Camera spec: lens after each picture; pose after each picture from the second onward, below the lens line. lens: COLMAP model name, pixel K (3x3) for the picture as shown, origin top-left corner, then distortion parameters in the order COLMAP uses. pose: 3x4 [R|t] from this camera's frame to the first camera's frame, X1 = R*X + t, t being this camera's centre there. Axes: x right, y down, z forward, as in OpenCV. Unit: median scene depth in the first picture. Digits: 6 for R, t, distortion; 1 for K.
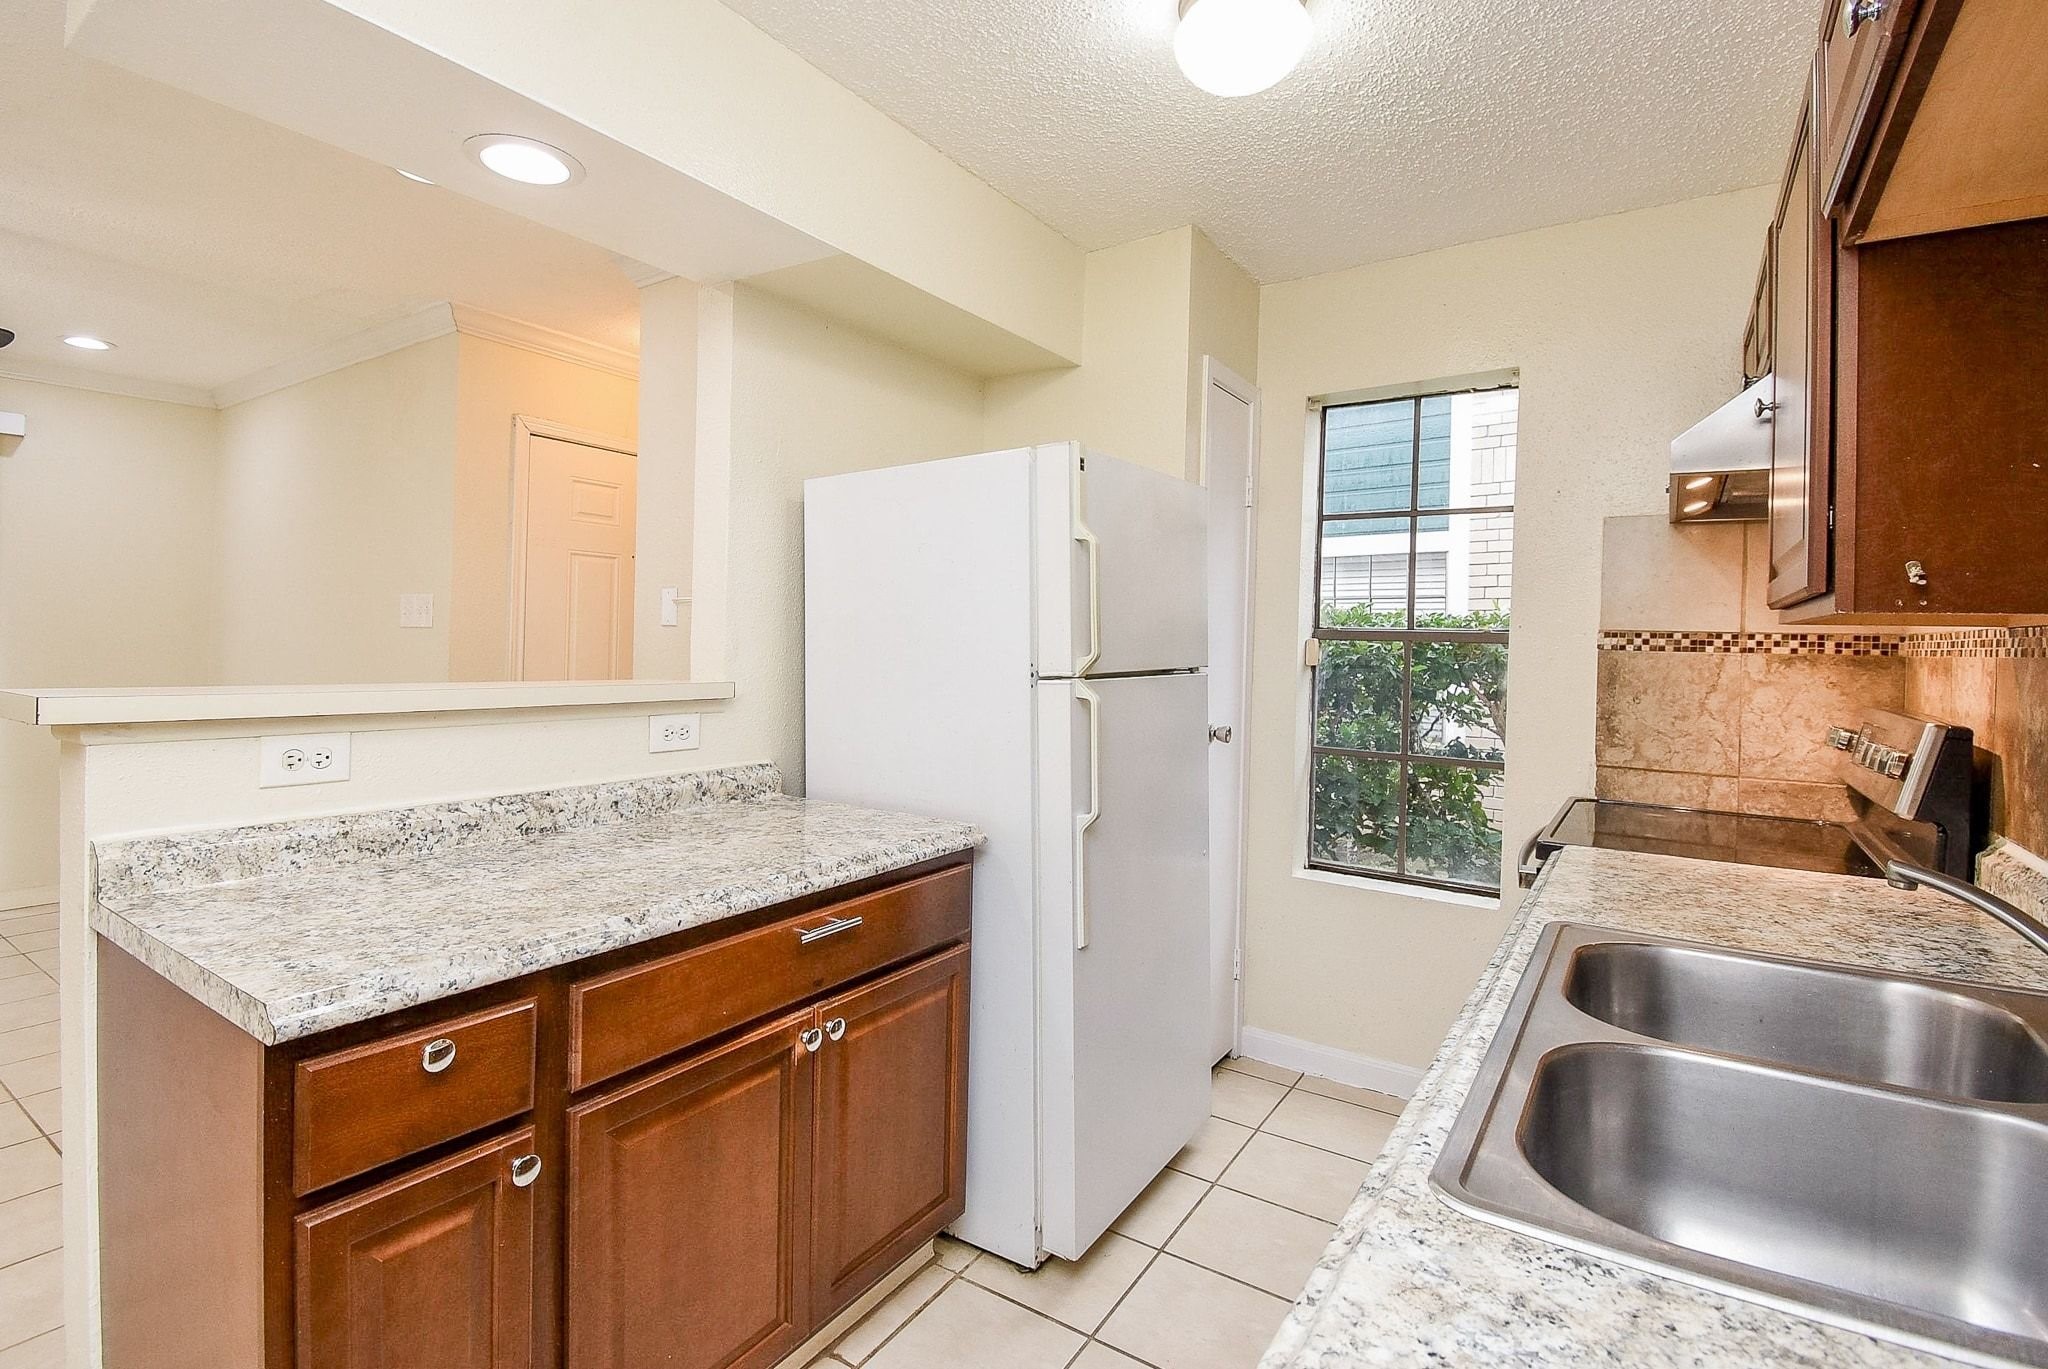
lens RADIAL K [[955.2, 0, 1018.8], [0, 955.2, 652.7], [0, 0, 1]] dist [-0.000755, -0.000296]
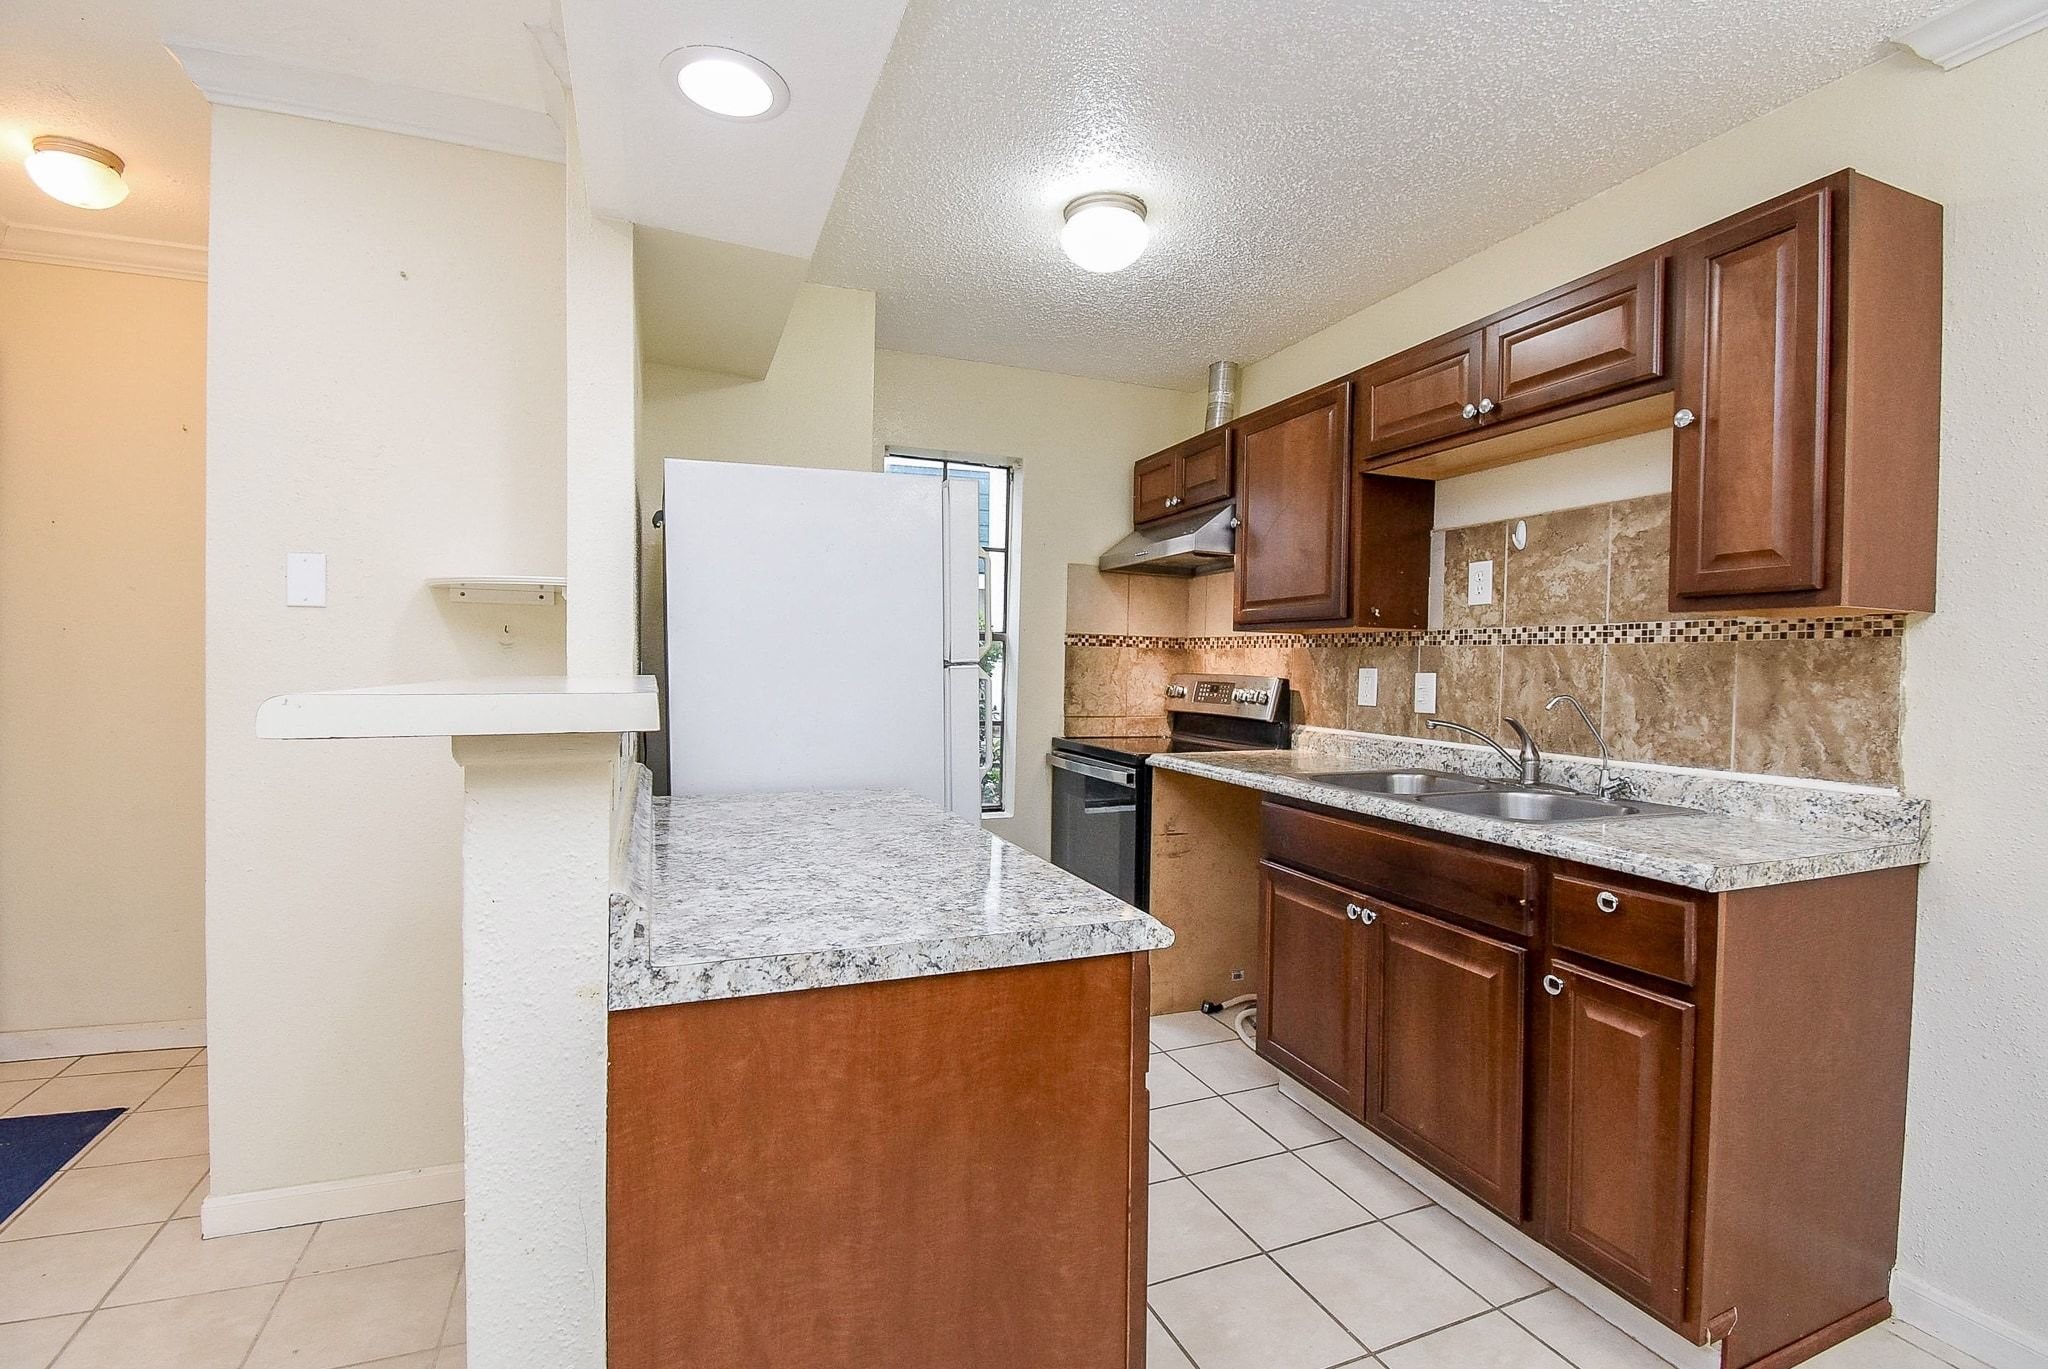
lens RADIAL K [[916.8, 0, 1027.8], [0, 916.8, 680.7], [0, 0, 1]] dist [0.014808, -0.022428]
pose [[0.563132, -0.027591, 0.825906, -0.761885], [0.003112, 0.999506, 0.031268, 0.008863], [-0.826361, -0.015037, 0.562939, 0.191889]]
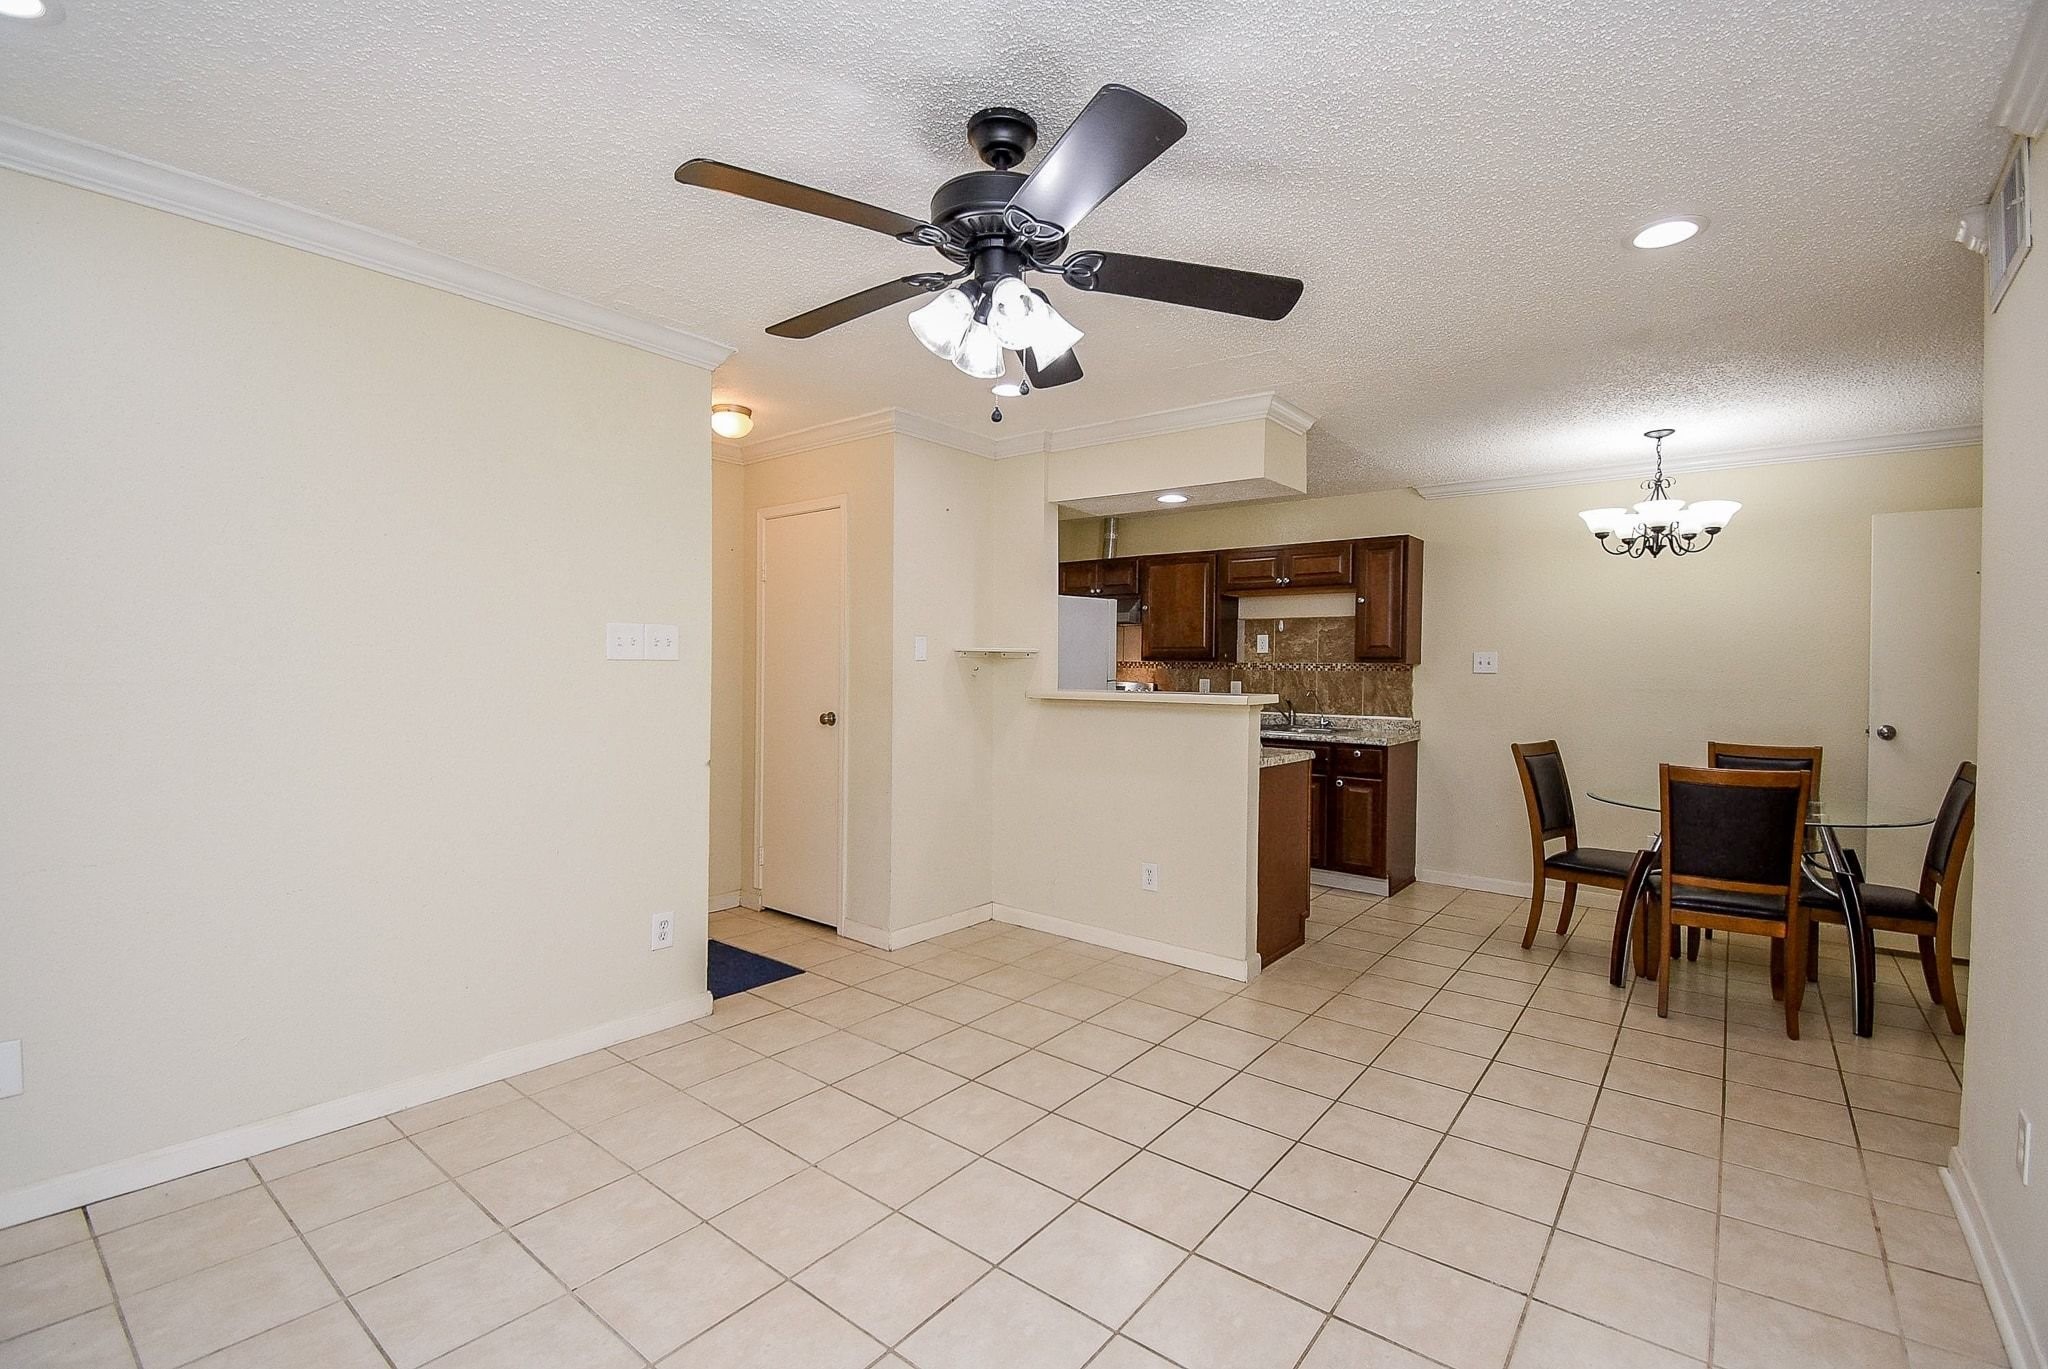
lens RADIAL K [[903.0, 0, 1020.0], [0, 903.0, 683.4], [0, 0, 1]] dist [0.023443, -0.024411]
pose [[0.089975, -0.037490, 0.995238, -2.238521], [-0.002314, 0.999281, 0.037852, -0.057327], [-0.995941, -0.005709, 0.089824, 0.844765]]
